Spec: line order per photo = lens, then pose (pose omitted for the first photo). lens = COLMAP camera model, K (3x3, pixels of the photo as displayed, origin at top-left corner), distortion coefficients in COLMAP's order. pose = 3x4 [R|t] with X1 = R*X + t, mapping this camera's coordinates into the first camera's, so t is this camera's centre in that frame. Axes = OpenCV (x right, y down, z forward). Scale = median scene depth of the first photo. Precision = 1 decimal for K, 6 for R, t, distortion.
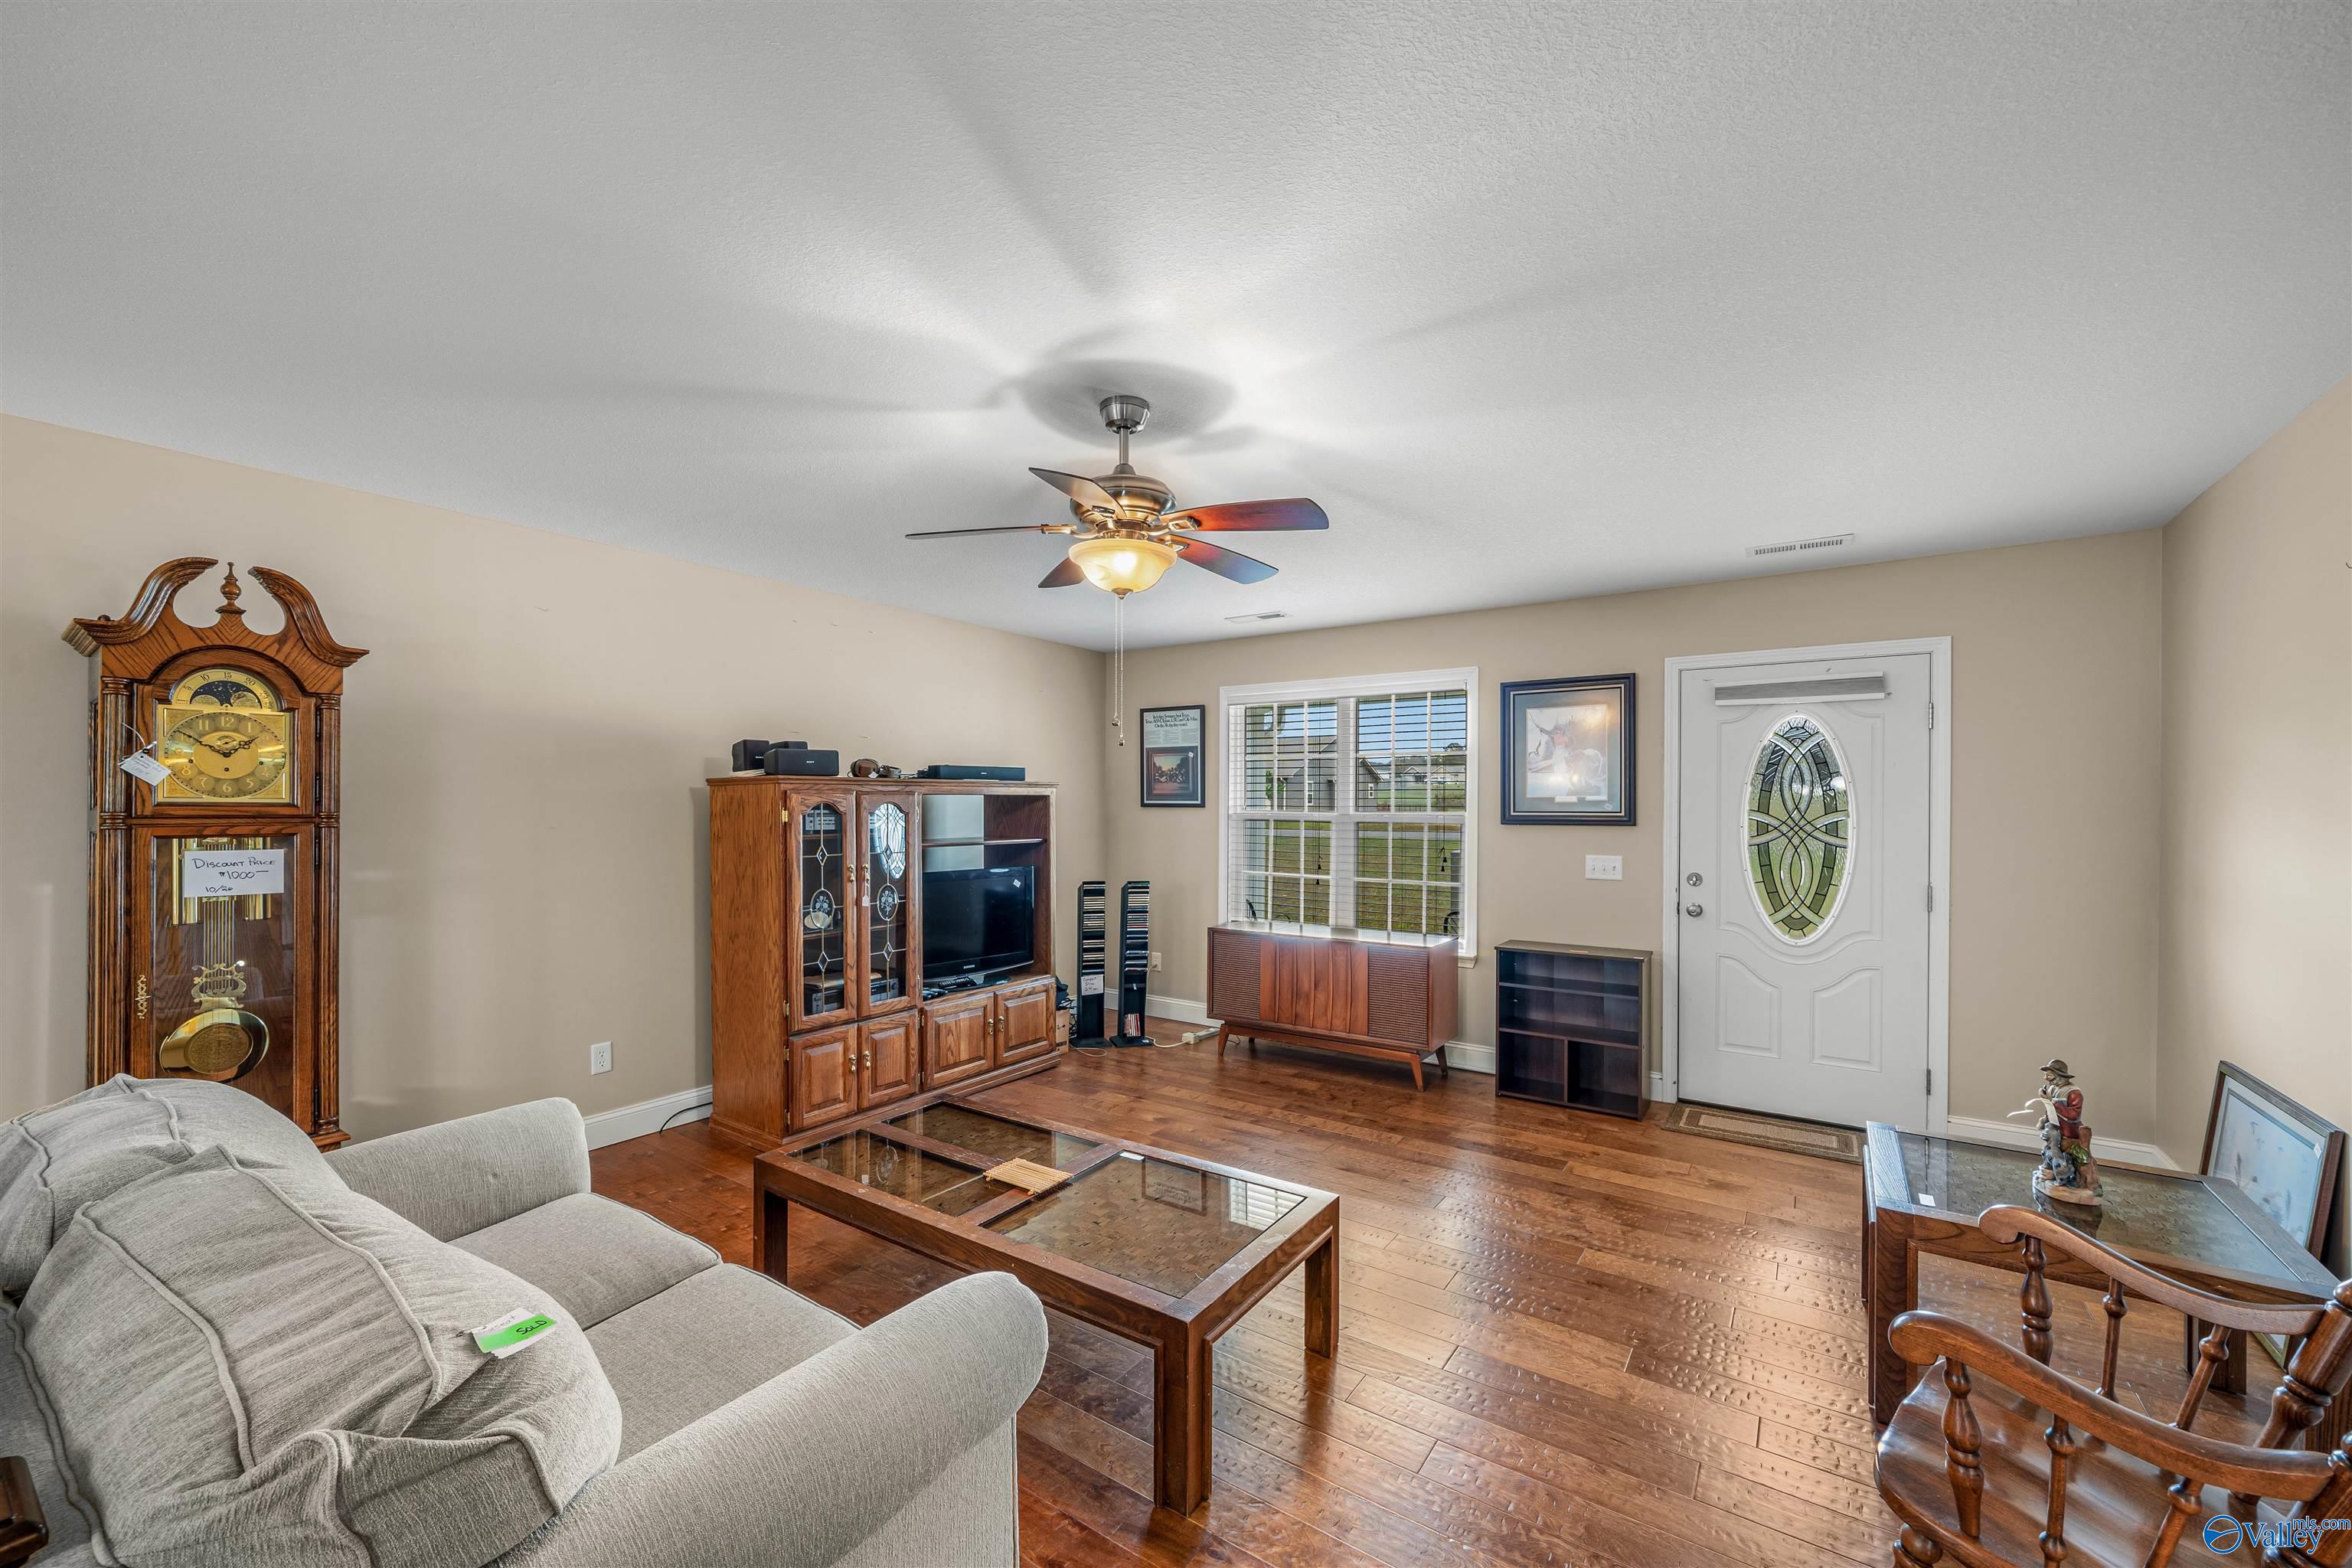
lens RADIAL K [[932.4, 0, 1137.9], [0, 932.4, 807.0], [0, 0, 1]] dist [-0.002136, -0.000134]
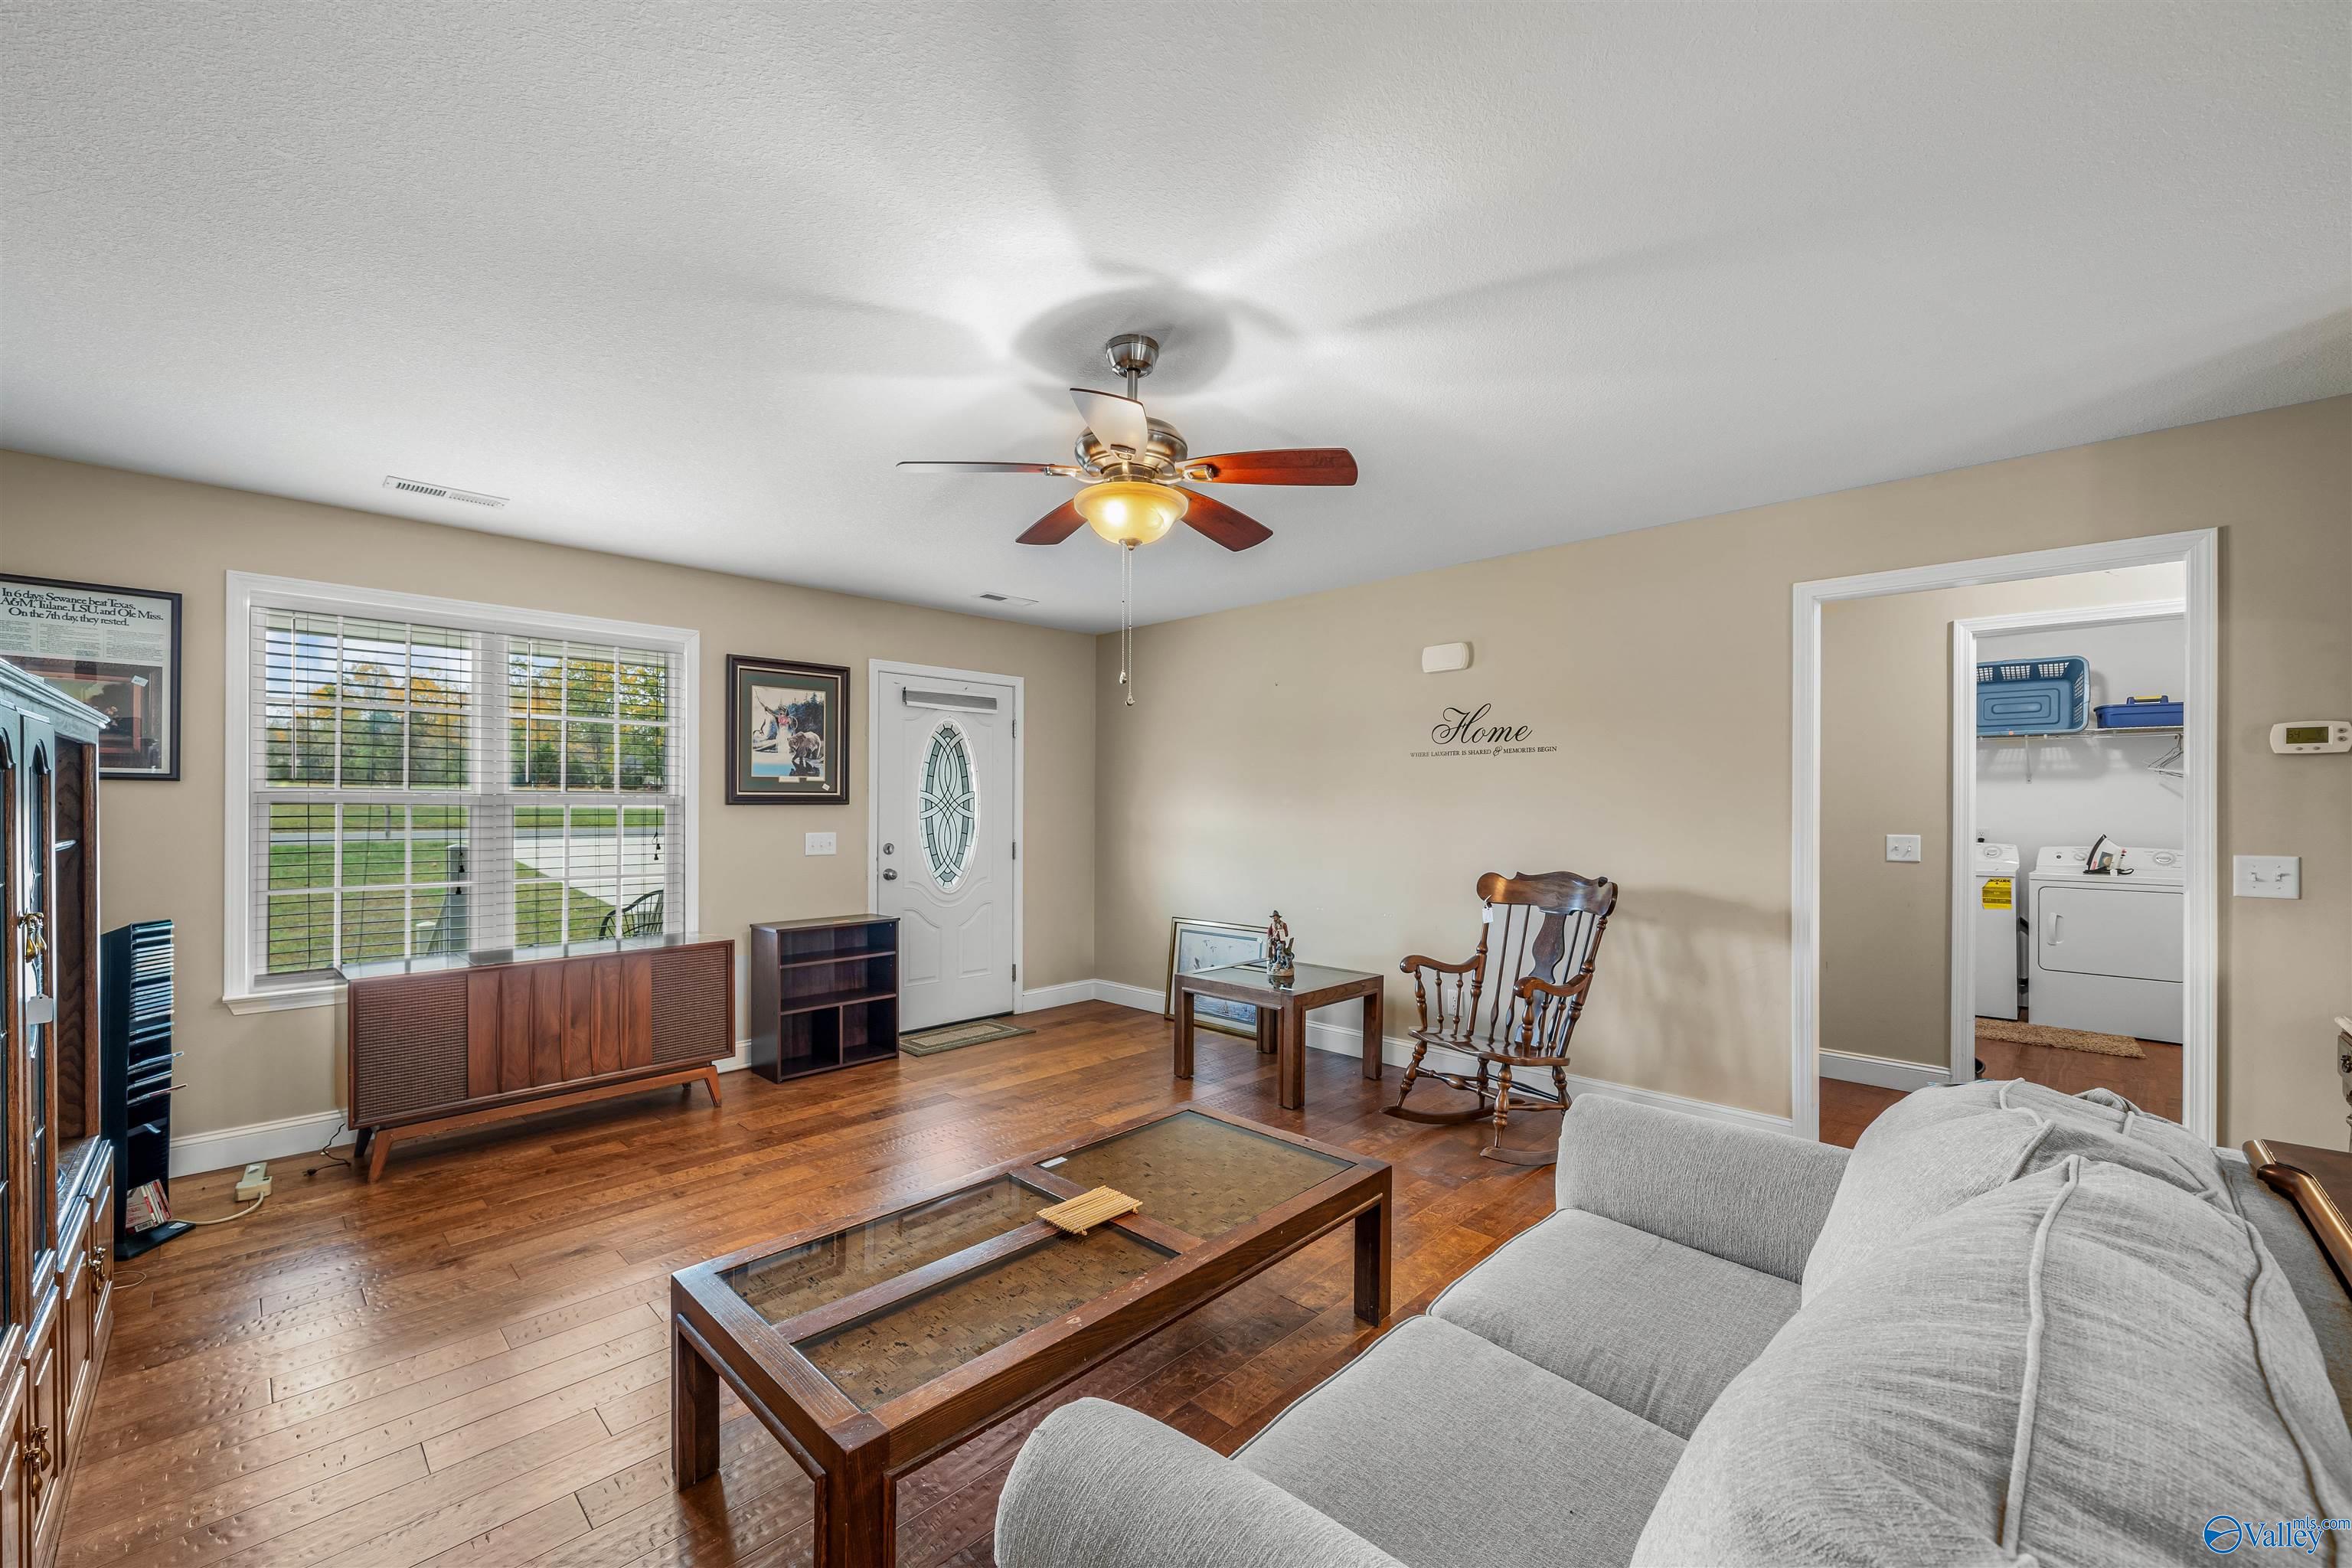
lens RADIAL K [[933.2, 0, 1182.2], [0, 933.2, 808.1], [0, 0, 1]] dist [0.015317, -0.000092]
pose [[0.153605, -0.008424, 0.988096, -0.551887], [-0.000336, 0.999963, 0.008578, 0.015970], [-0.988132, -0.001650, 0.153597, 0.467047]]
